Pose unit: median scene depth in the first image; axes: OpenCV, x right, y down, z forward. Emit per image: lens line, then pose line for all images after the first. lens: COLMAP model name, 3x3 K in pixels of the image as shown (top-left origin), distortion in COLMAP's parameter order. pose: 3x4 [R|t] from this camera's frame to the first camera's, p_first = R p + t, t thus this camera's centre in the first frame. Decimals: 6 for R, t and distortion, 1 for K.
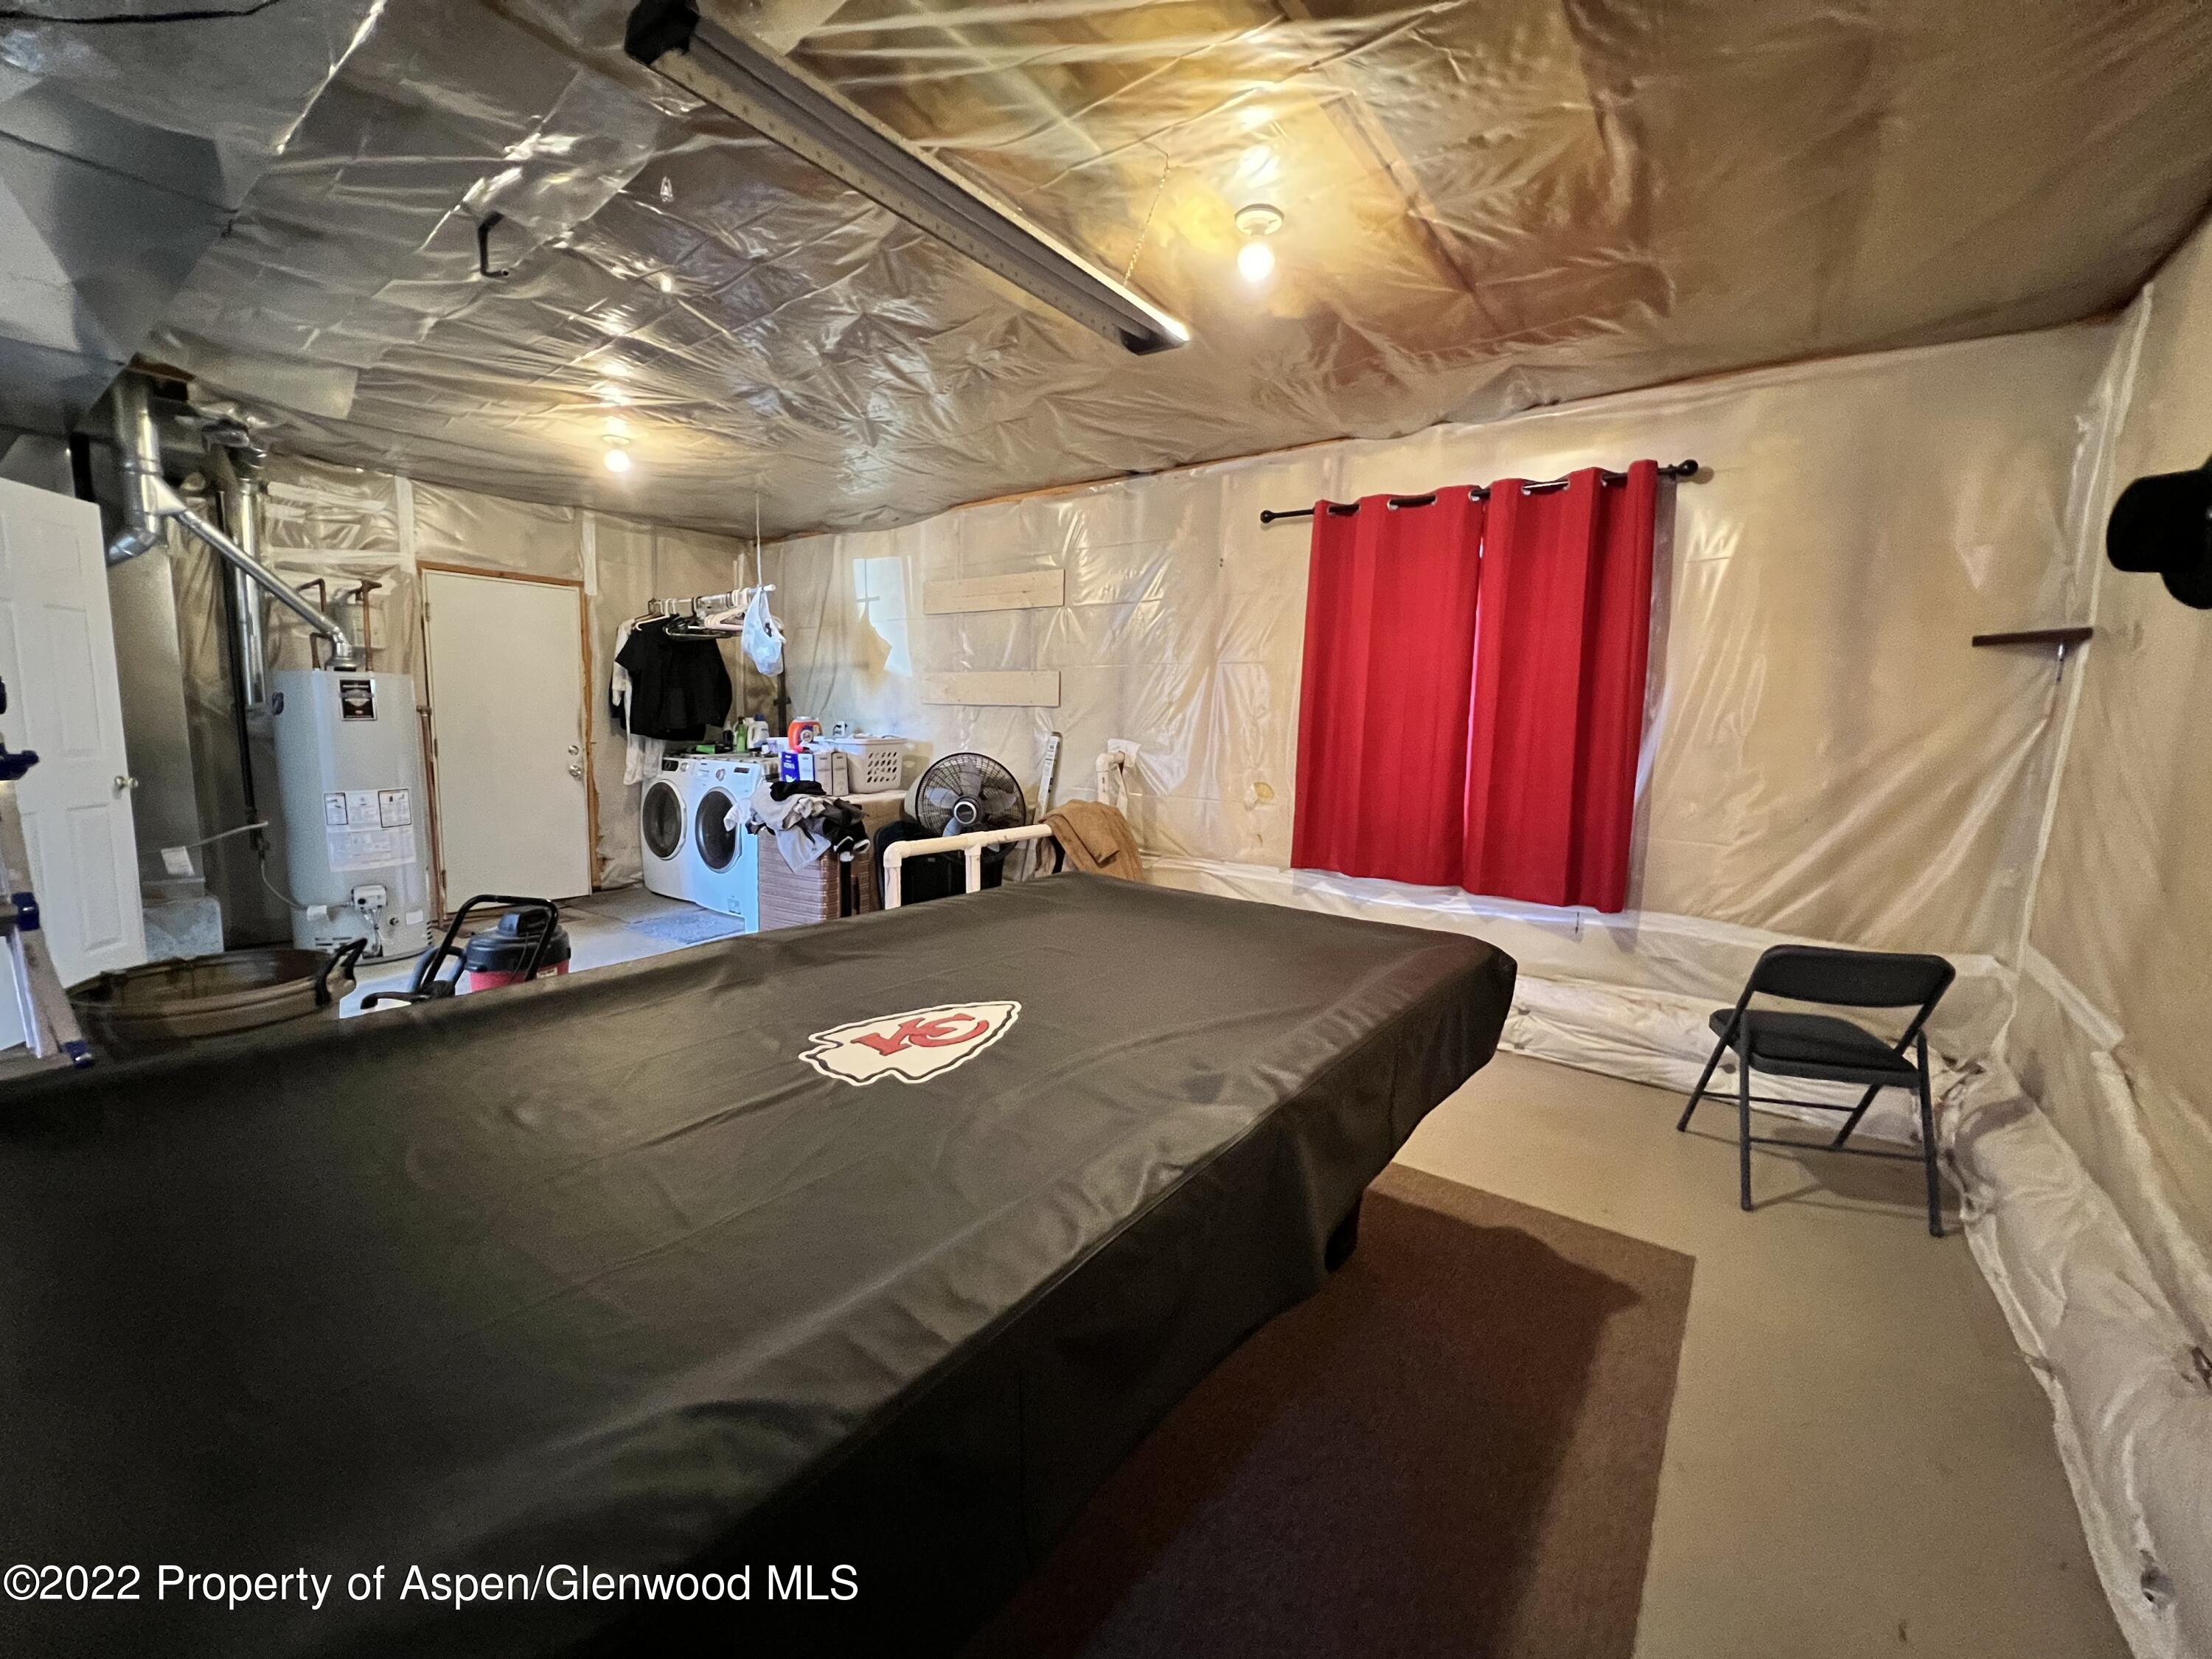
lens RADIAL K [[887.2, 0, 1104.3], [0, 887.2, 817.5], [0, 0, 1]] dist [-0.000184, 0.000243]
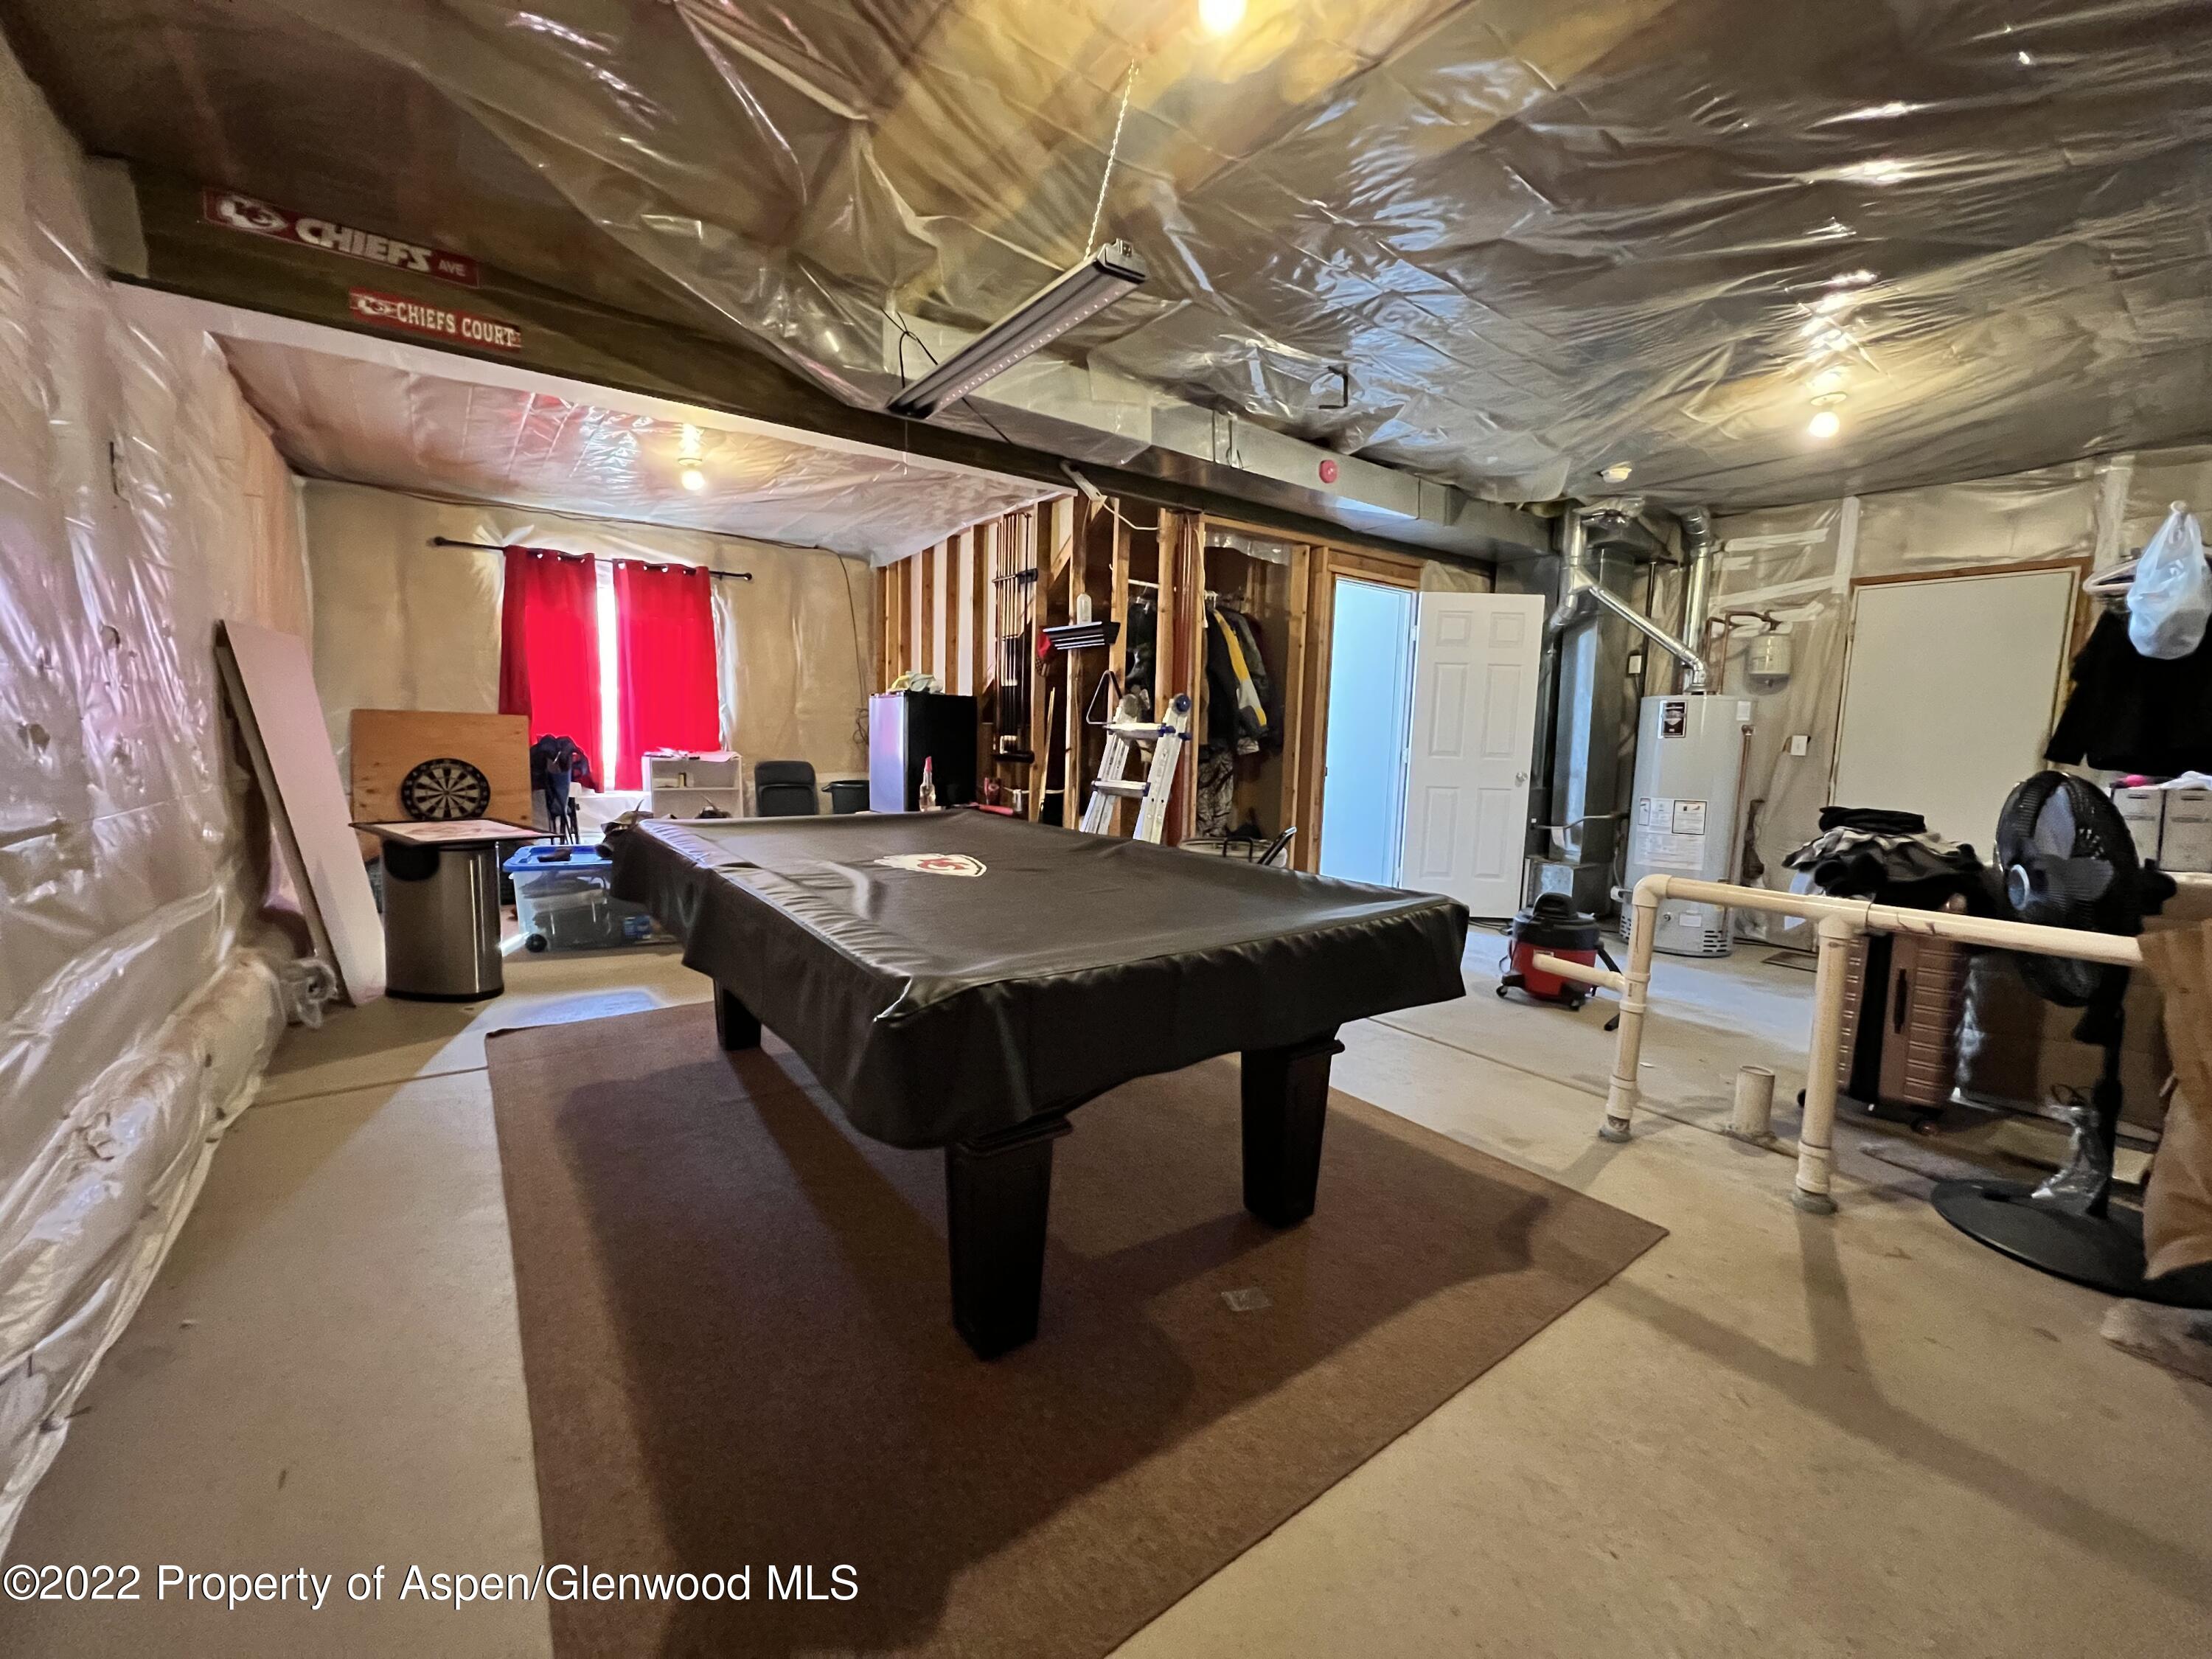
lens RADIAL K [[887.2, 0, 1104.3], [0, 887.2, 817.5], [0, 0, 1]] dist [-0.000184, 0.000243]
pose [[-0.296541, 0.064849, -0.952816, 0.479460], [-0.139708, 0.984013, 0.110453, -0.031401], [0.944746, 0.165870, -0.282740, 0.643881]]
